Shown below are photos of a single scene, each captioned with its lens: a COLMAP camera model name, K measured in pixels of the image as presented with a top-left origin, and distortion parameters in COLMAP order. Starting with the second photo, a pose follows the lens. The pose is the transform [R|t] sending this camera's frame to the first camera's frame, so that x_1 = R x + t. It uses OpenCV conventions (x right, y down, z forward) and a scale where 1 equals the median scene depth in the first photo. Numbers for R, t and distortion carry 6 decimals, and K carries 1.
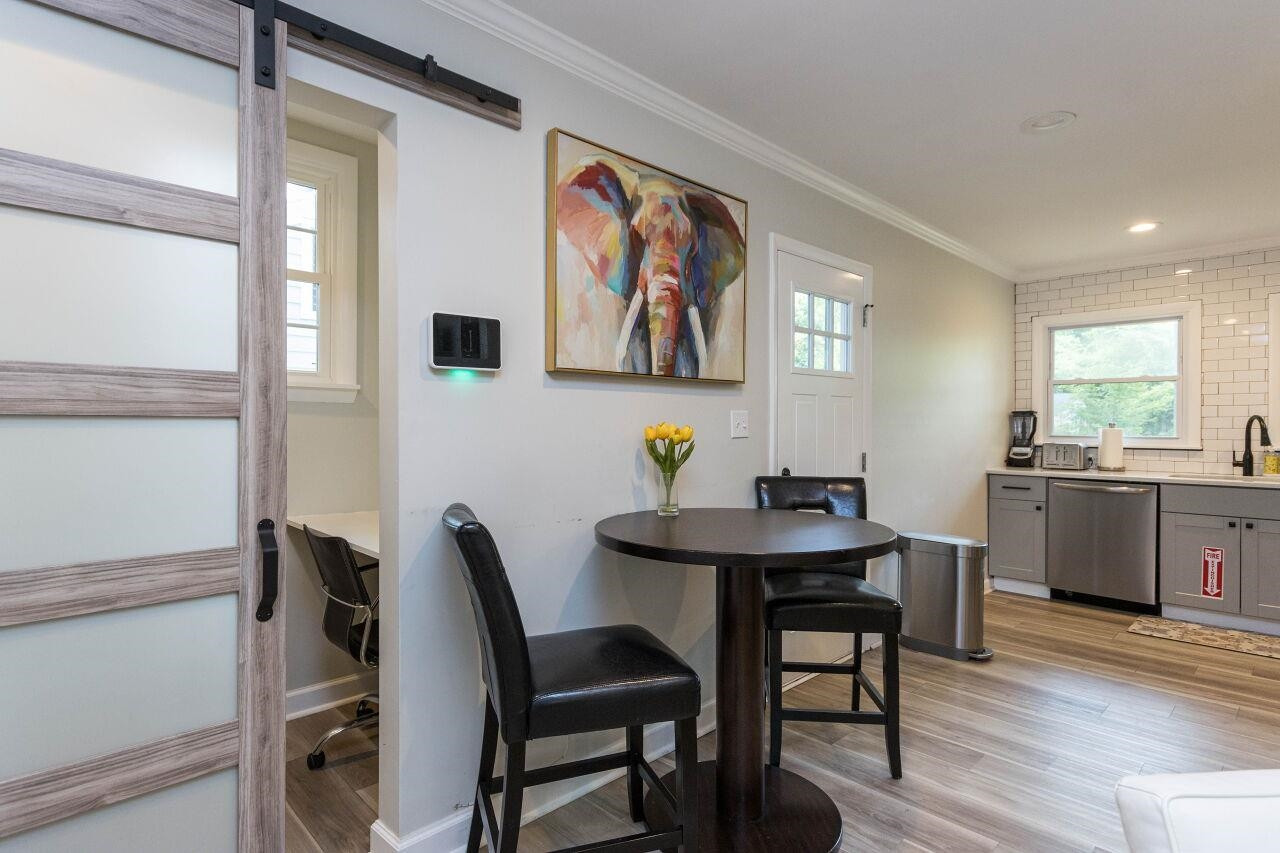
lens RADIAL K [[657.7, 0, 639.4], [0, 657.7, 428.8], [0, 0, 1]] dist [0.003726, 0.000077]
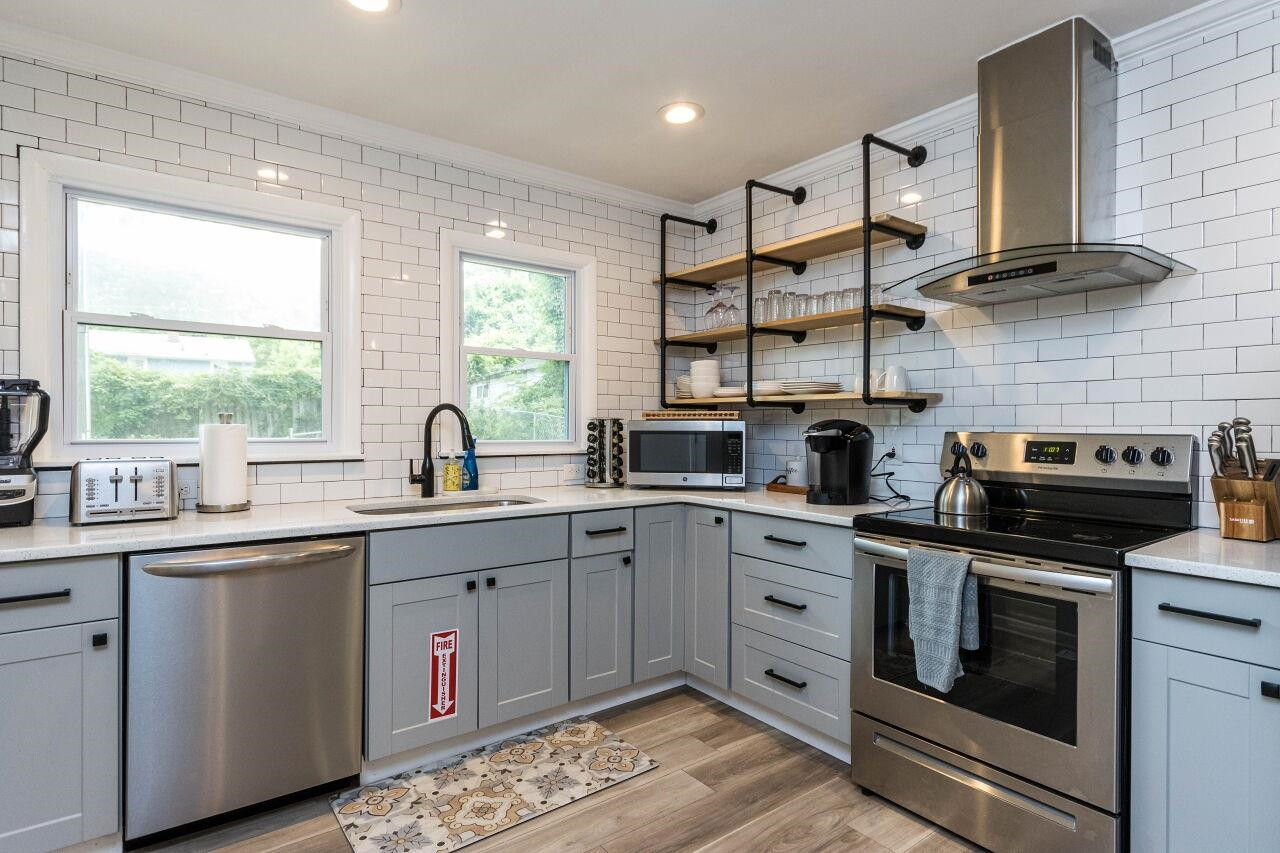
lens RADIAL K [[657.7, 0, 639.4], [0, 657.7, 428.8], [0, 0, 1]] dist [0.003726, 0.000077]
pose [[0.126326, -0.006931, 0.991965, 0.294661], [0.004348, 0.999970, 0.006434, 0.000944], [-0.991979, 0.003500, 0.126352, 0.689884]]
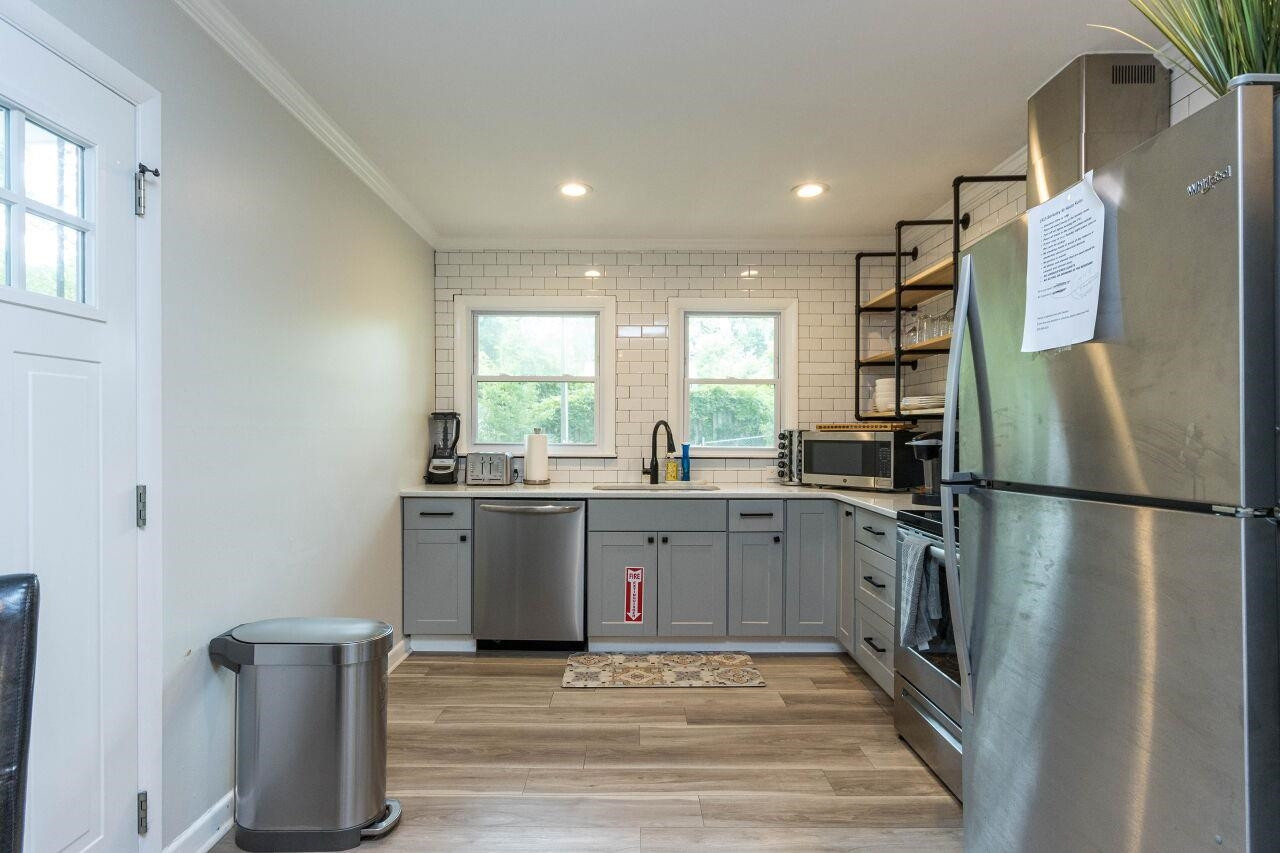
lens RADIAL K [[664.7, 0, 631.5], [0, 664.7, 441.4], [0, 0, 1]] dist [-0.001037, -0.000011]
pose [[0.695106, -0.007388, 0.718870, 0.198409], [0.002207, 0.999964, 0.008143, 0.001627], [-0.718904, -0.004074, 0.695097, 0.341360]]
